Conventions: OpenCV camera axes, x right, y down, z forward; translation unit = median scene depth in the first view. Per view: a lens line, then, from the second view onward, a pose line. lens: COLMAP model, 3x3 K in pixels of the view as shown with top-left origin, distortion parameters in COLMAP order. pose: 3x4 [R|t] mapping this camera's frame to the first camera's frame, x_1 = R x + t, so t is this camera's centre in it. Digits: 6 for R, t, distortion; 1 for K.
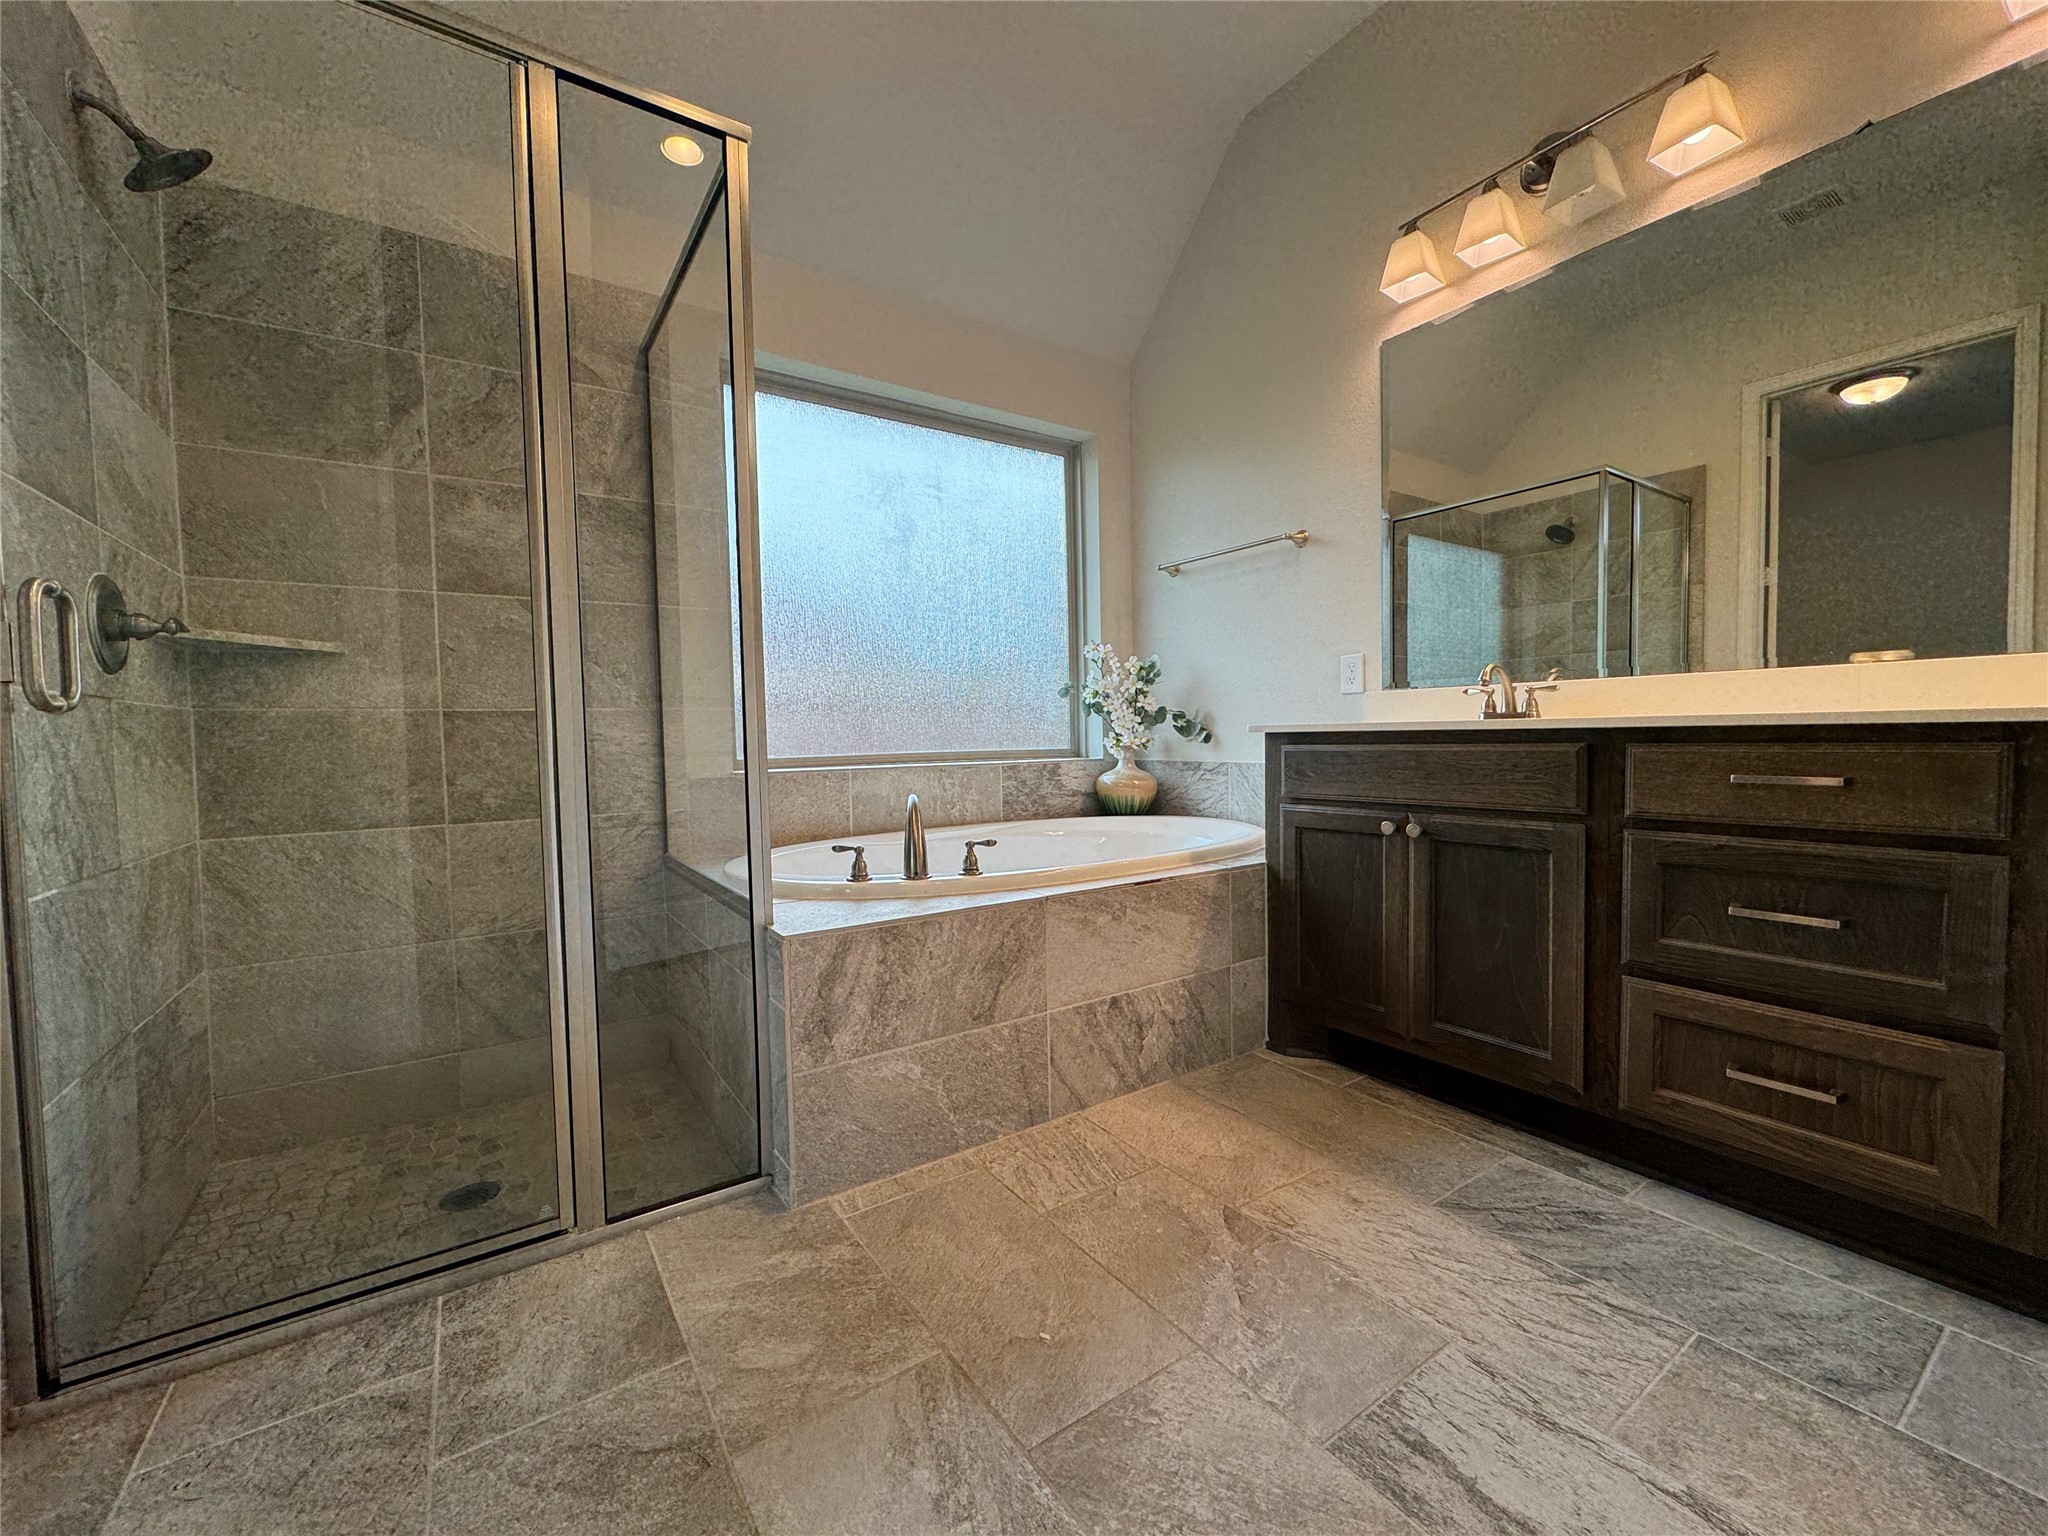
lens RADIAL K [[817.8, 0, 1021.7], [0, 817.8, 771.0], [0, 0, 1]] dist [-0.002629, 0.000703]
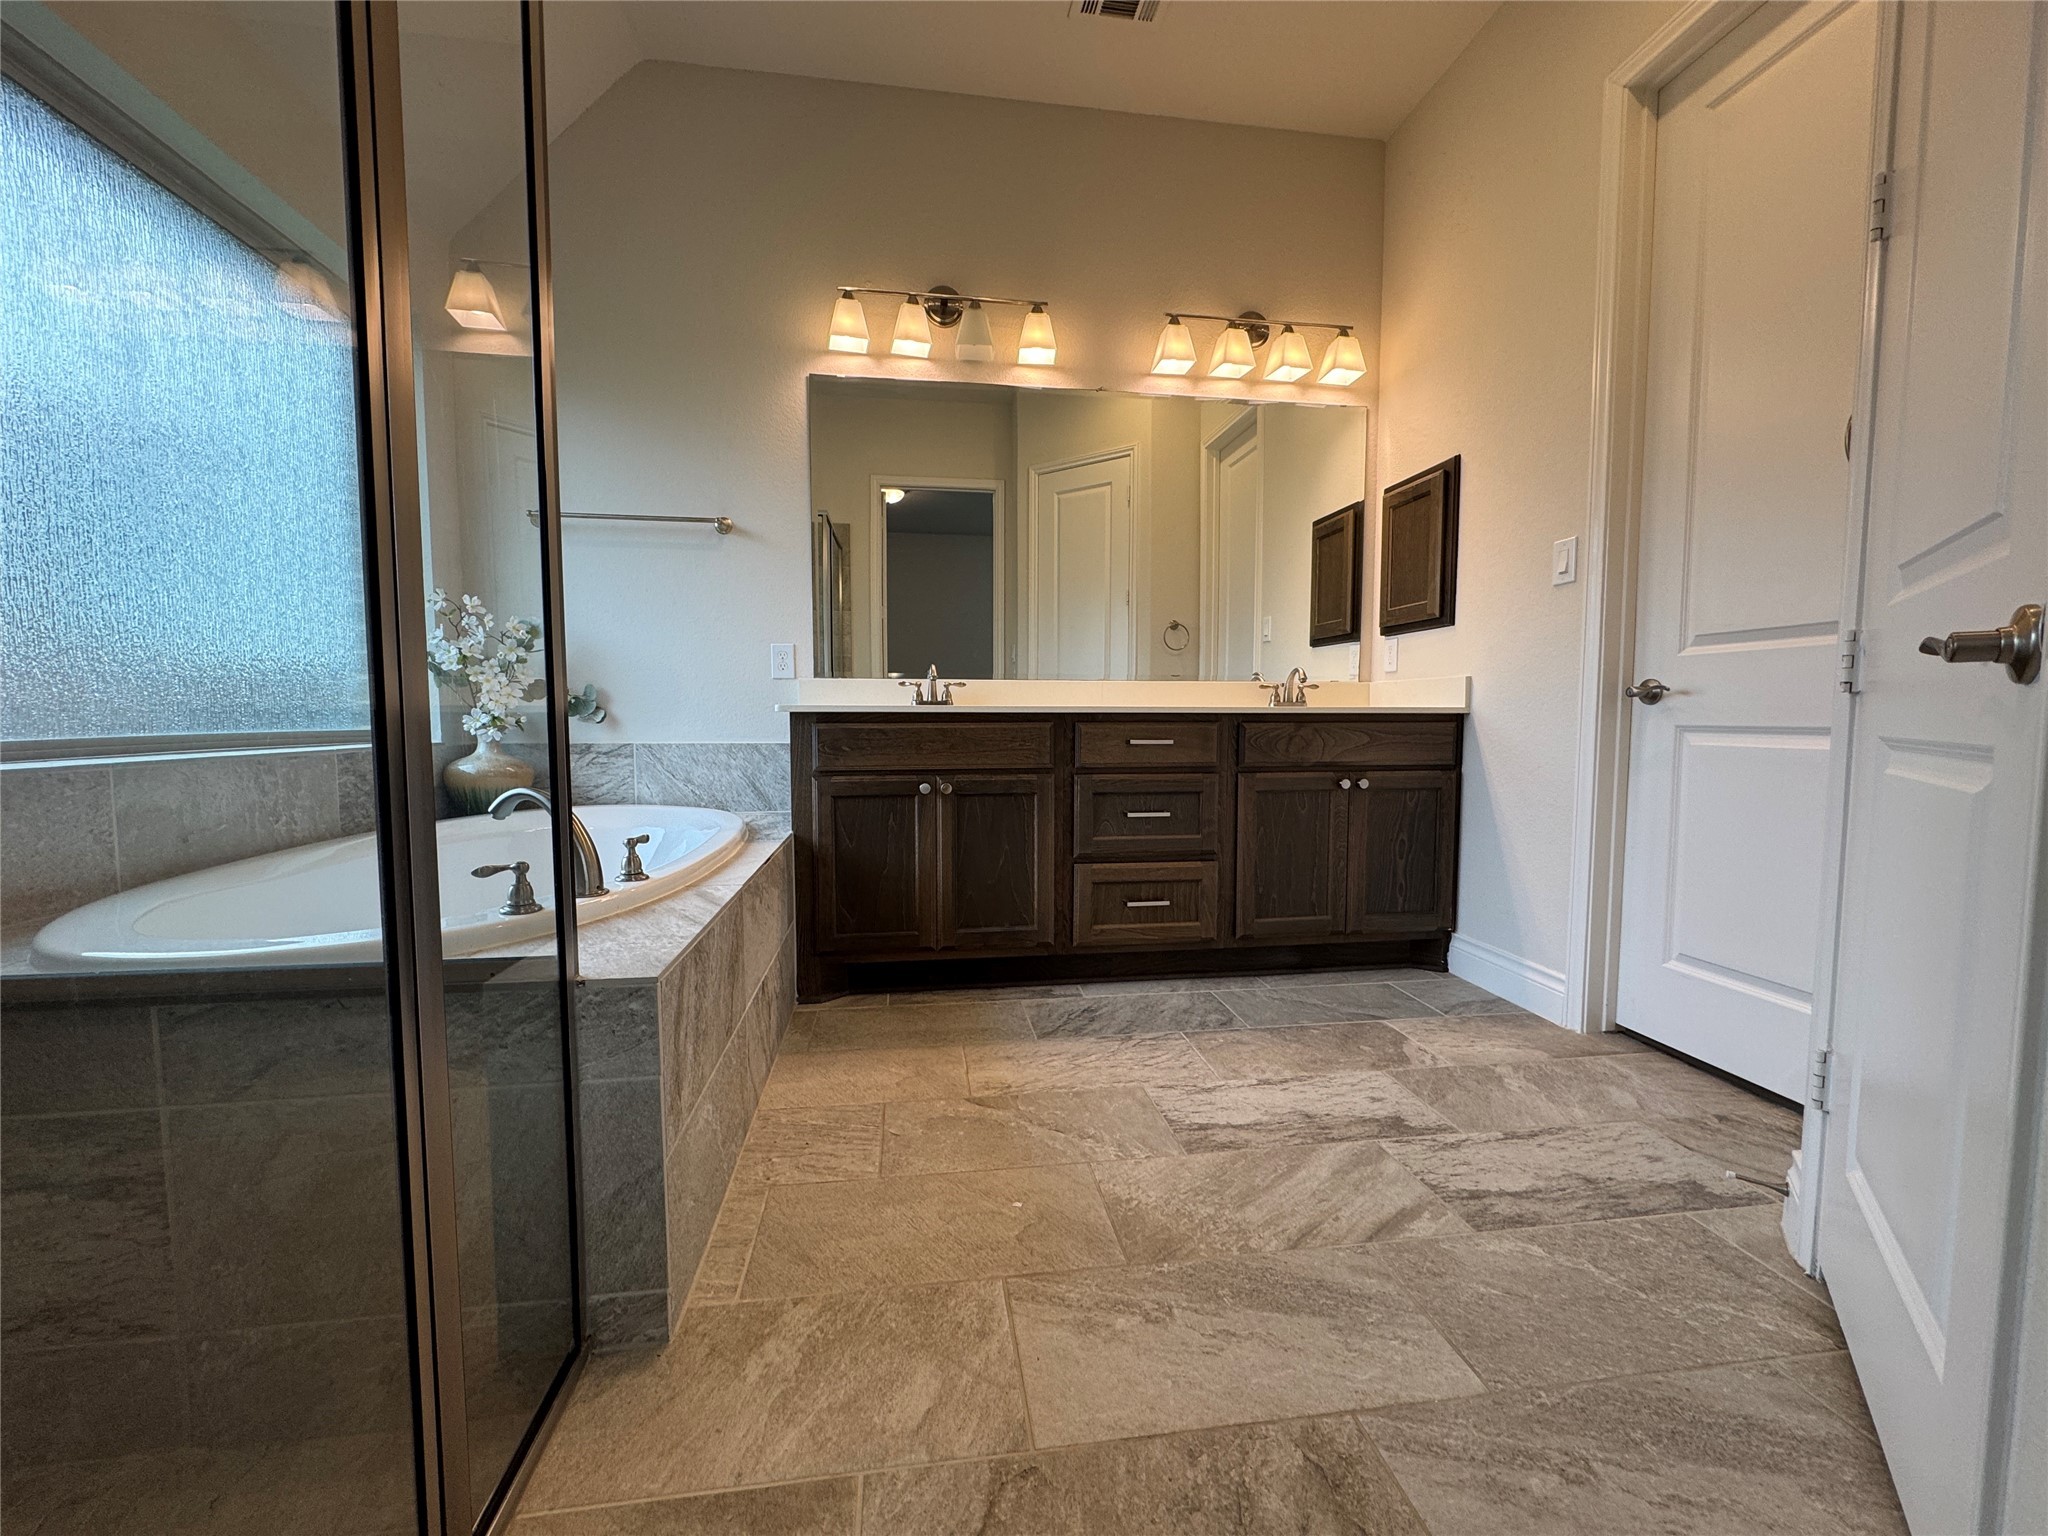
lens RADIAL K [[817.8, 0, 1023.9], [0, 817.8, 767.7], [0, 0, 1]] dist [-0.002629, 0.000703]
pose [[0.435380, -0.041699, 0.899281, -0.703319], [0.029558, 0.999050, 0.032015, 0.001003], [-0.899761, 0.012642, 0.436199, 0.338474]]
